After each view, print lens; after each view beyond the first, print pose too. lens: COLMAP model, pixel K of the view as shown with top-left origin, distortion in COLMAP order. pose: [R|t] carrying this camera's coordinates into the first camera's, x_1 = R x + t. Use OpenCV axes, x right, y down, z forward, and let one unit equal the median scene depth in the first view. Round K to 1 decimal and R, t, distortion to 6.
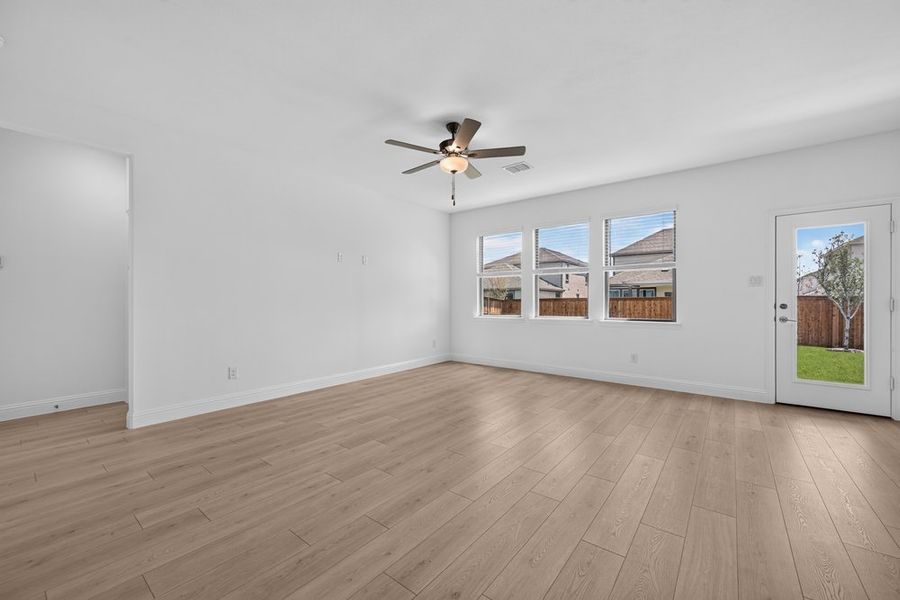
lens RADIAL K [[354.4, 0, 454.6], [0, 354.4, 299.7], [0, 0, 1]] dist [0.002200, 0.000640]
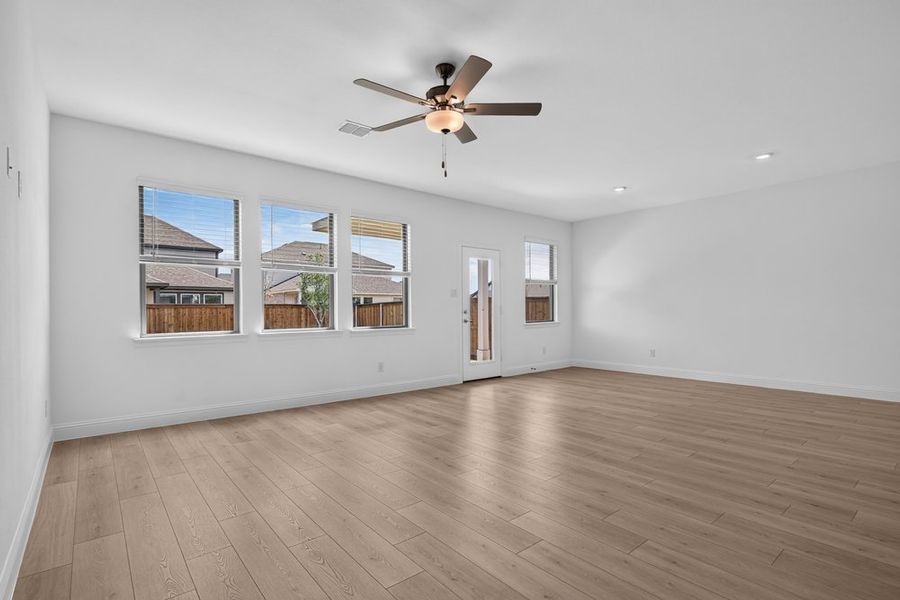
lens RADIAL K [[432.0, 0, 452.8], [0, 432.0, 305.9], [0, 0, 1]] dist [0.002998, -0.000823]
pose [[0.210405, 0.007117, 0.977588, -0.702038], [-0.002111, 0.999974, -0.006826, 0.006420], [-0.977612, -0.000627, 0.210414, 0.643958]]
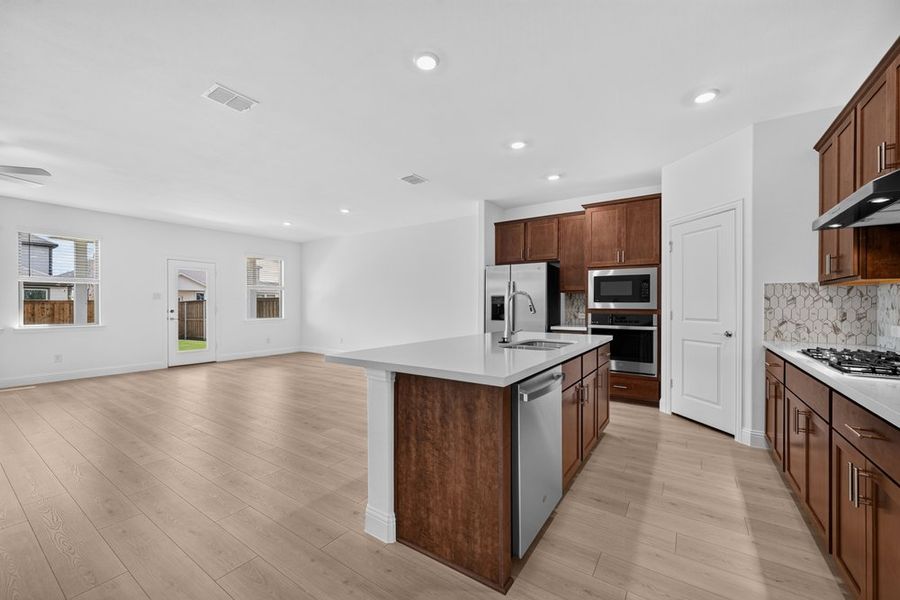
lens RADIAL K [[354.4, 0, 450.0], [0, 354.4, 306.5], [0, 0, 1]] dist [0.002200, 0.000640]
pose [[-0.058258, -0.008383, 0.998266, -0.847170], [-0.006884, 0.999944, 0.007995, -0.026491], [-0.998278, -0.006406, -0.058313, -0.253213]]
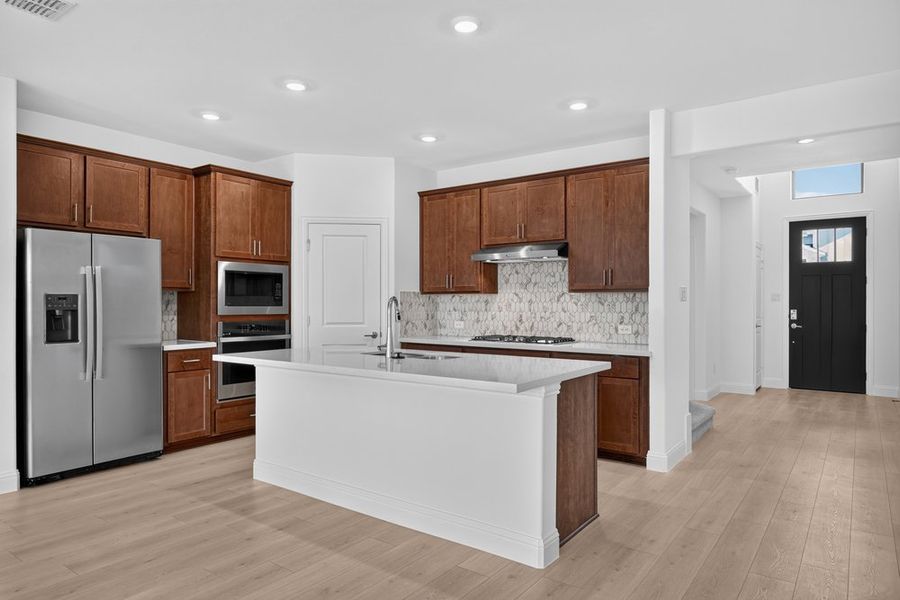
lens RADIAL K [[580.1, 0, 444.2], [0, 580.1, 301.6], [0, 0, 1]] dist [-0.006440, -0.000554]
pose [[-0.999941, -0.002512, -0.010538, -0.272239], [-0.002431, 0.999968, -0.007652, -0.035134], [0.010557, -0.007626, -0.999915, 0.489978]]
